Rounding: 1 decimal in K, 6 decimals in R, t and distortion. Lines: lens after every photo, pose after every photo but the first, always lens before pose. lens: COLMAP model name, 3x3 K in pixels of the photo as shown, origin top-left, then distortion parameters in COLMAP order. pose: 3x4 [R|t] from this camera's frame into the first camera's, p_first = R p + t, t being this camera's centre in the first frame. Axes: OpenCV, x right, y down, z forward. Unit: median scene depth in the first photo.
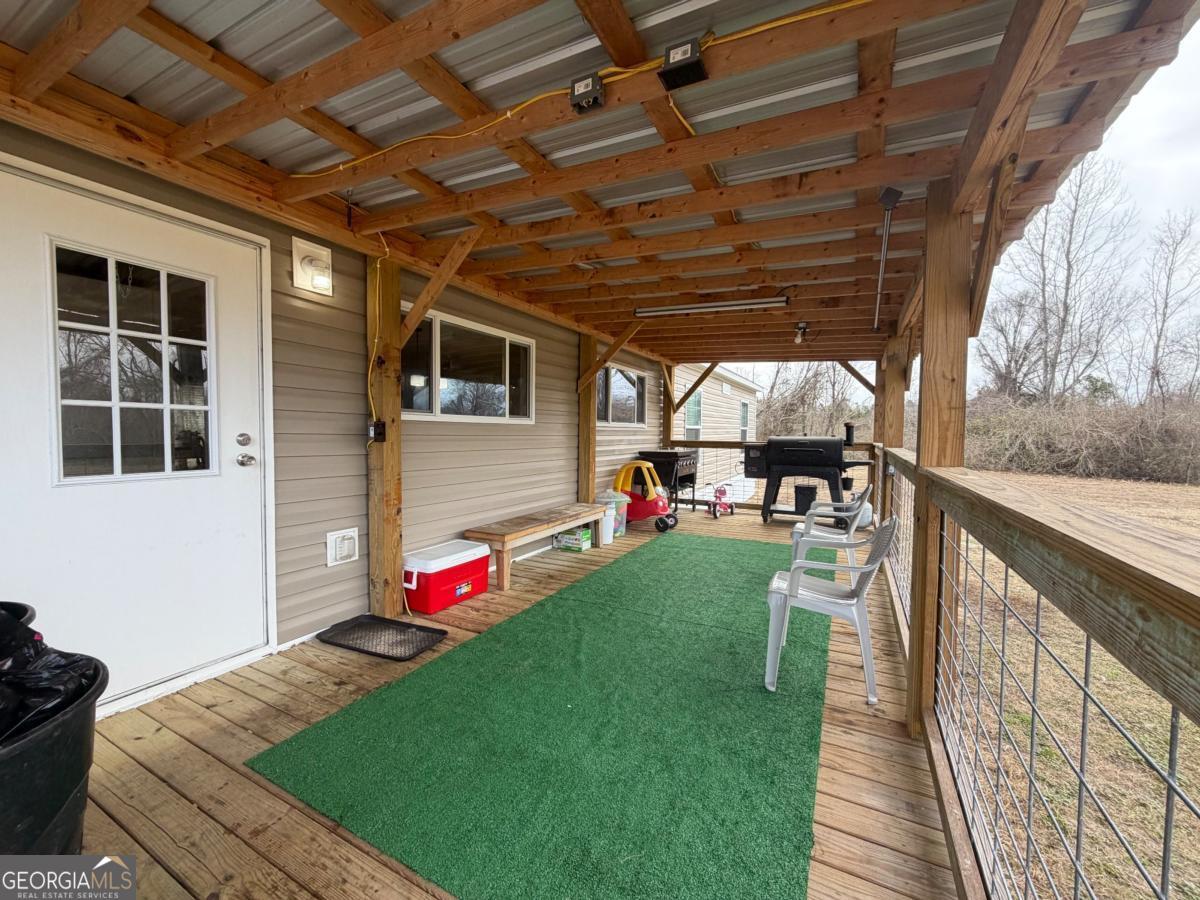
lens RADIAL K [[479.8, 0, 602.1], [0, 479.8, 450.6], [0, 0, 1]] dist [-0.002983, -0.000313]
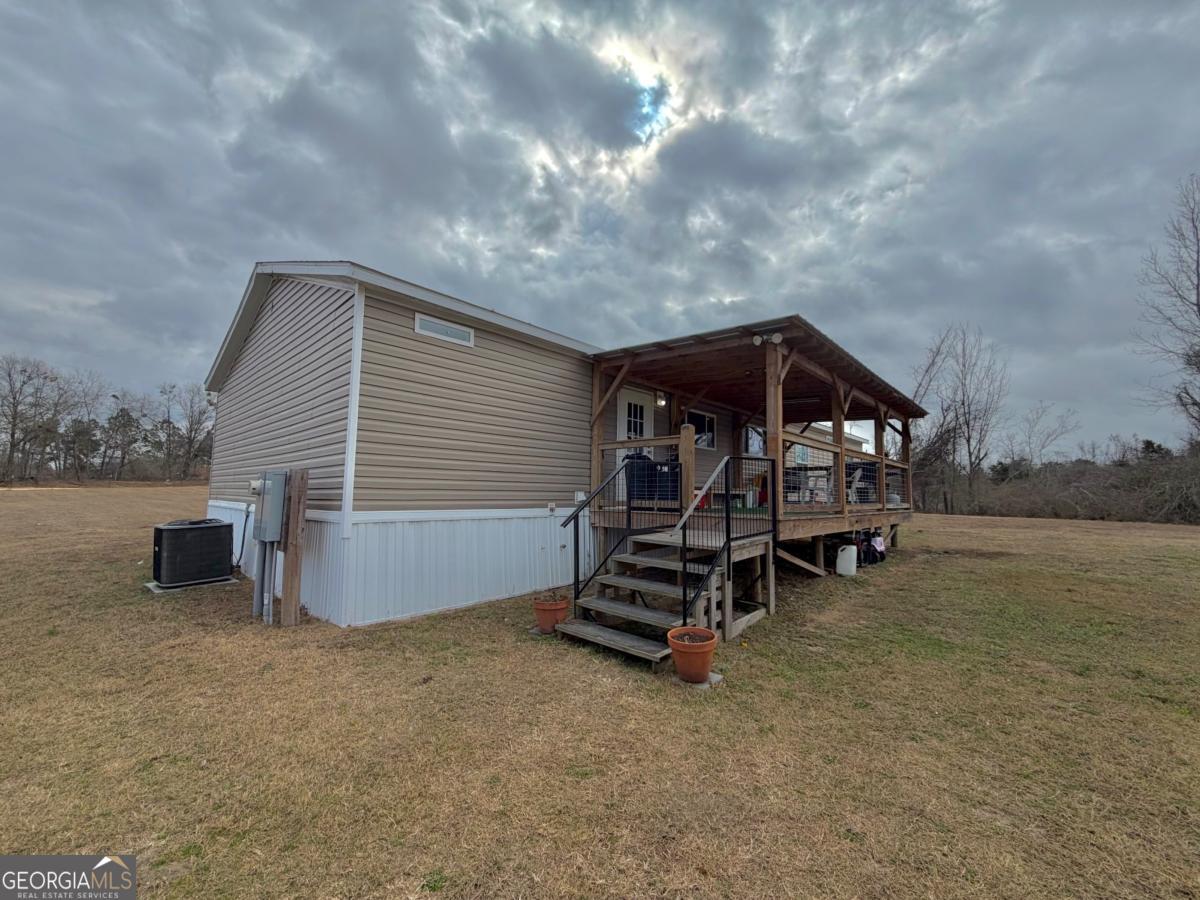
lens RADIAL K [[479.8, 0, 596.6], [0, 479.8, 457.0], [0, 0, 1]] dist [-0.002983, -0.000313]
pose [[0.963595, -0.012592, -0.267068, -0.091067], [-0.019733, 0.992817, -0.118008, 0.298354], [0.266636, 0.118982, 0.956425, -1.578832]]
